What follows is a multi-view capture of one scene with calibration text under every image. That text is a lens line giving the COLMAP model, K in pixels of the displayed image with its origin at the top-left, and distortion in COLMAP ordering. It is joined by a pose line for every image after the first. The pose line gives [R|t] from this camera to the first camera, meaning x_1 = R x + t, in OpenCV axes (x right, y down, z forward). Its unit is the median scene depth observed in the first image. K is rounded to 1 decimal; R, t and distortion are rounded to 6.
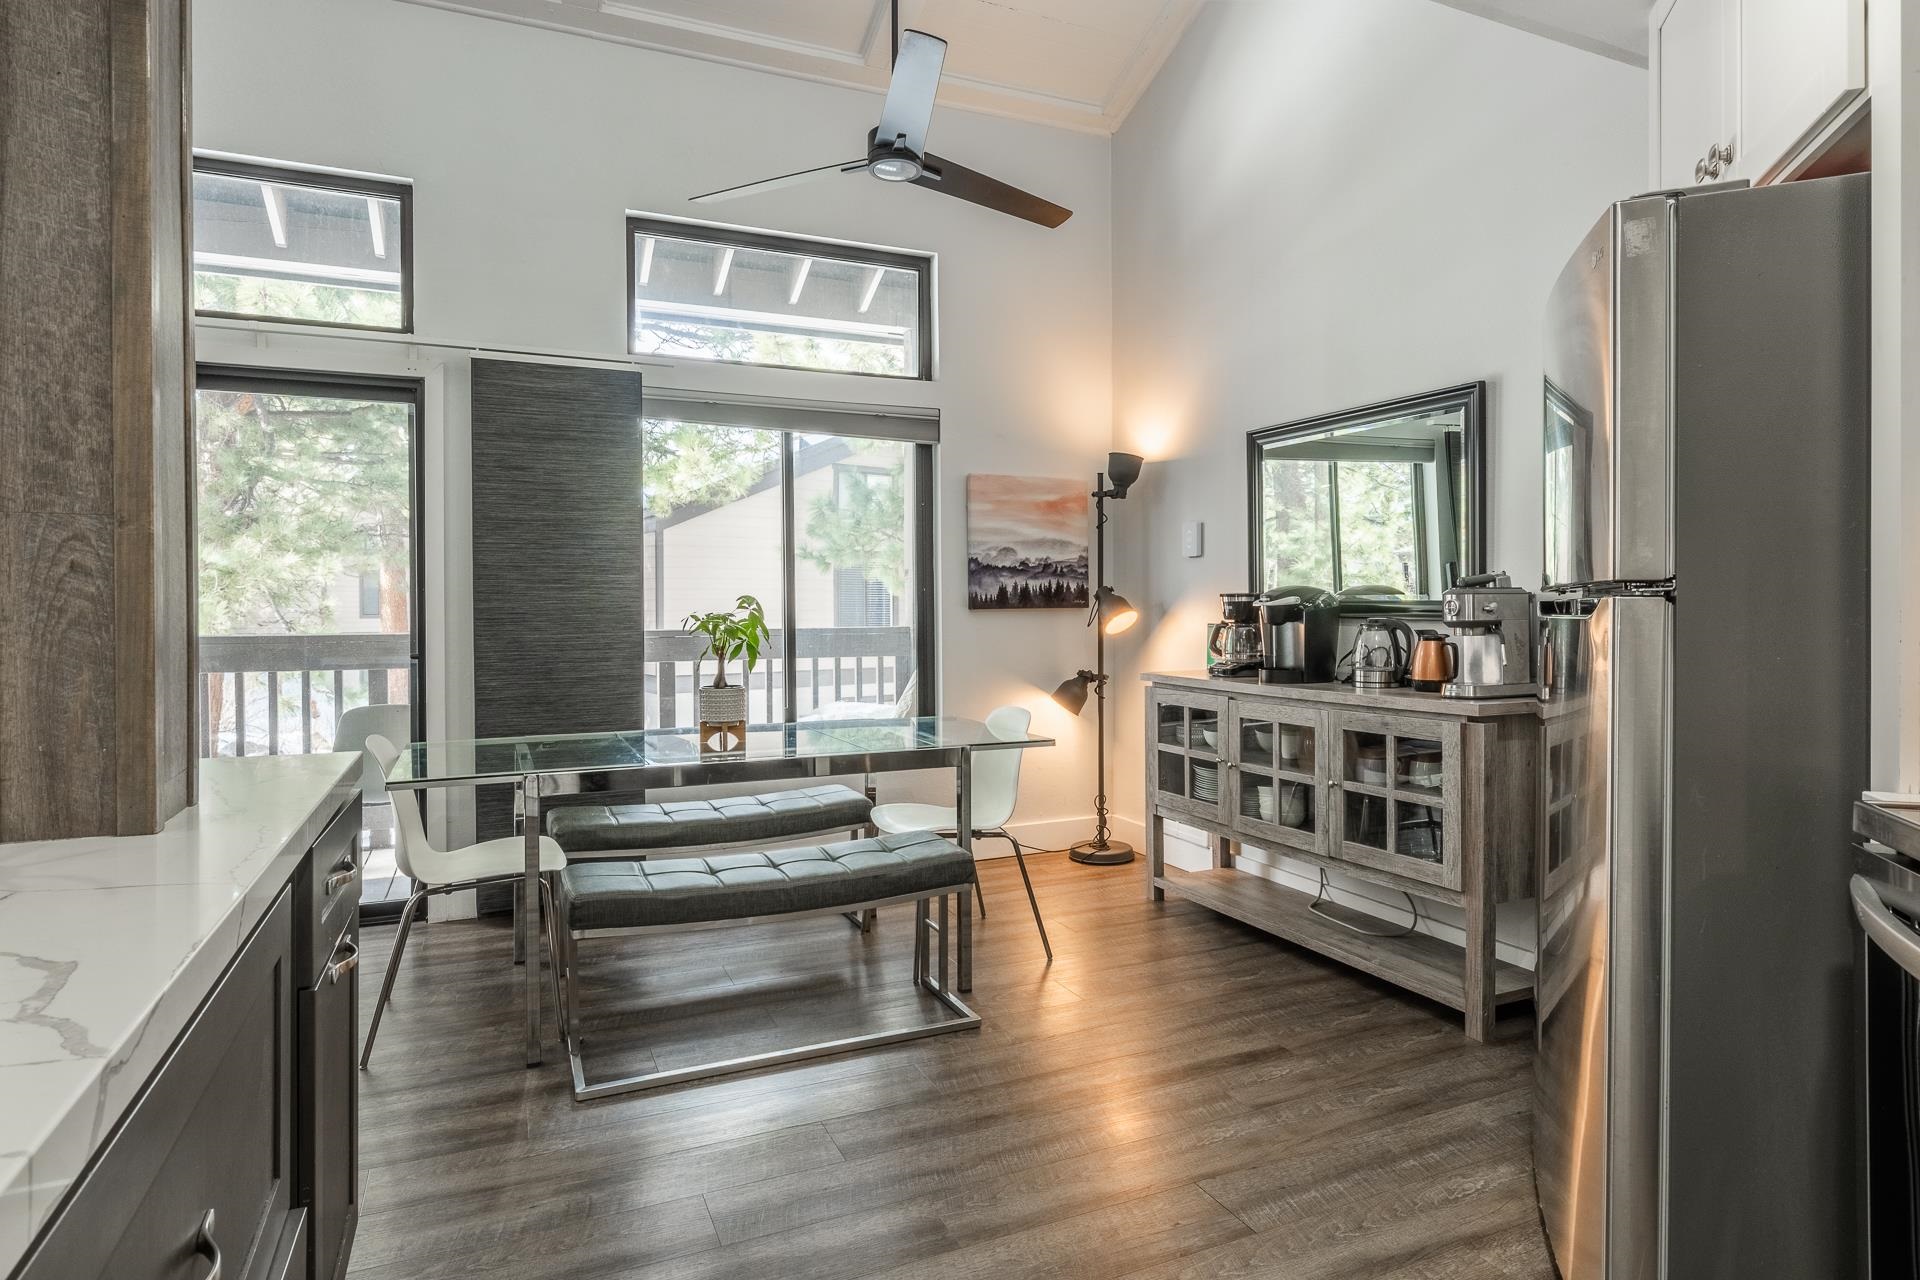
lens RADIAL K [[1022.5, 0, 932.5], [0, 1022.5, 614.3], [0, 0, 1]] dist [-0.002767, -0.000684]
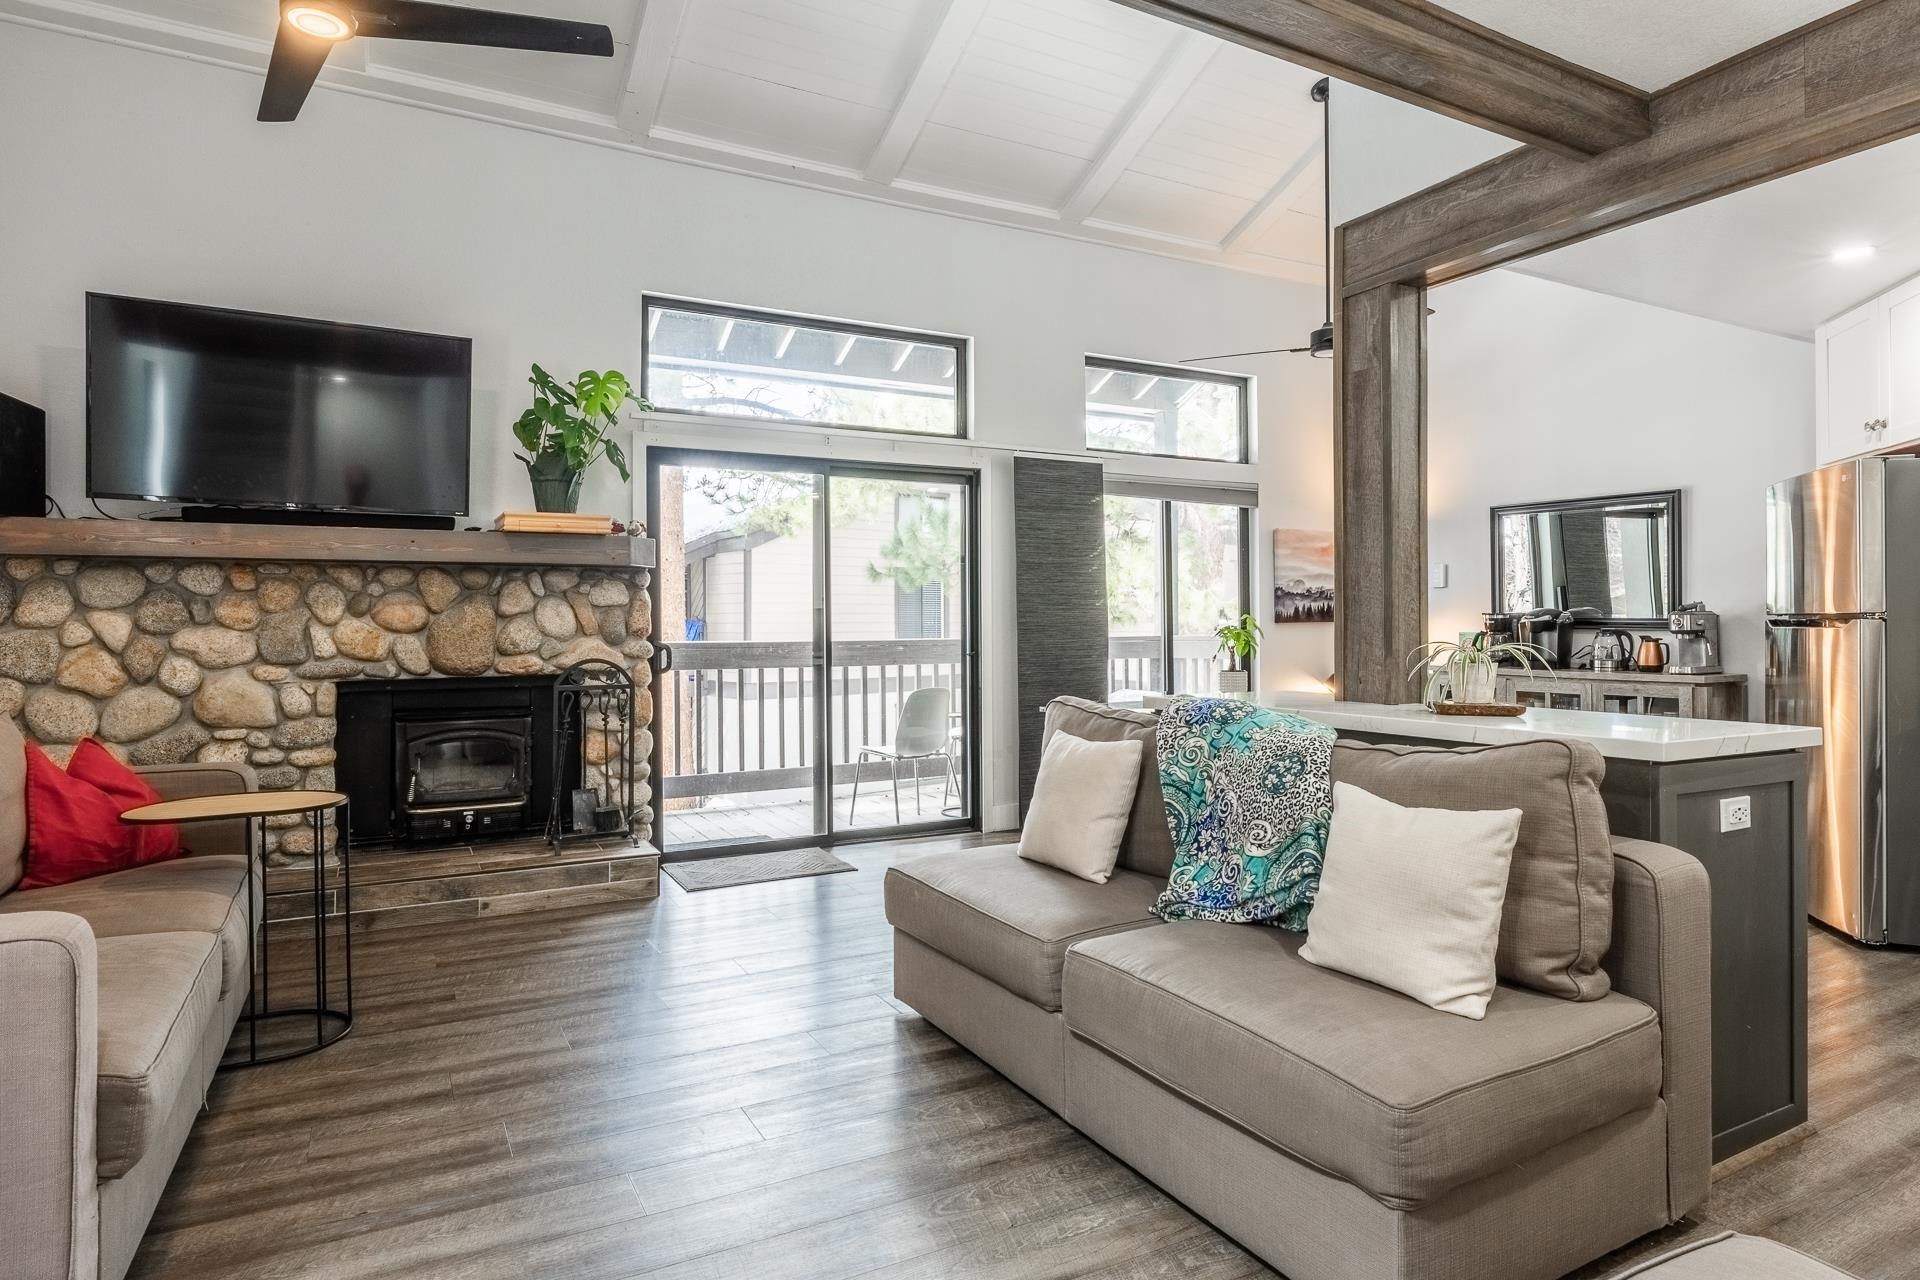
lens RADIAL K [[1043.8, 0, 922.8], [0, 1043.8, 615.1], [0, 0, 1]] dist [-0.007036, 0.000771]
pose [[0.997856, 0.001289, 0.065437, -0.617761], [-0.000588, 0.999942, -0.010719, 0.000372], [-0.065447, 0.010658, 0.997799, -0.478904]]
